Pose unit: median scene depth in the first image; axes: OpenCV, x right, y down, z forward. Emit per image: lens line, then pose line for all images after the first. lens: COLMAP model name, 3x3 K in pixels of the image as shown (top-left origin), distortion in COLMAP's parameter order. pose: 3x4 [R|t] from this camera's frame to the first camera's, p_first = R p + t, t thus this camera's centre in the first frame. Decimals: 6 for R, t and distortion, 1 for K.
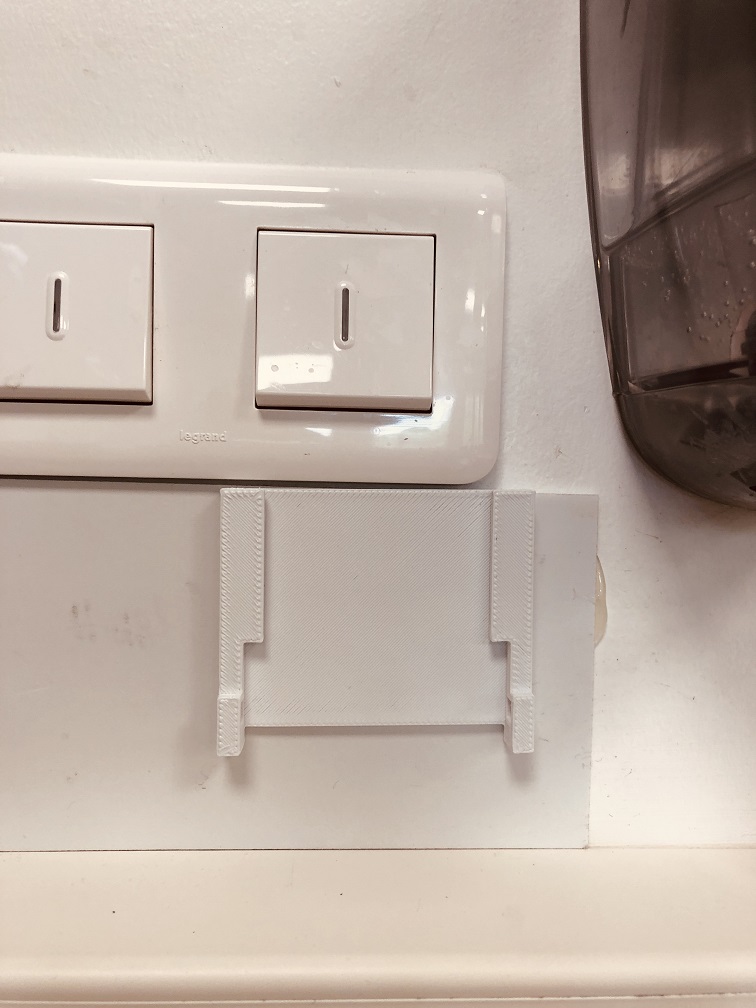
lens RADIAL K [[834.2, 0, 378.0], [0, 834.2, 504.0], [0, 0, 1]] dist [0.006031, 0.000387]
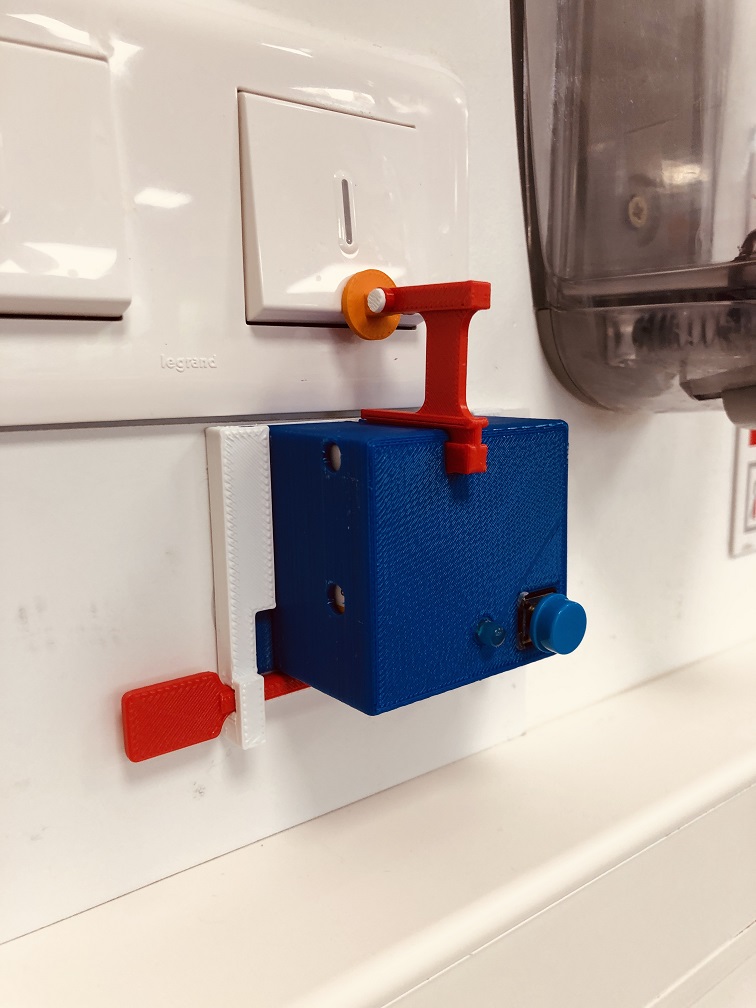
lens RADIAL K [[834.2, 0, 378.0], [0, 834.2, 504.0], [0, 0, 1]] dist [0.006031, 0.000387]
pose [[0.830242, -0.119009, 0.544550, -0.500165], [0.058541, 0.990156, 0.127141, -0.039070], [-0.554320, -0.073680, 0.829036, 0.255124]]
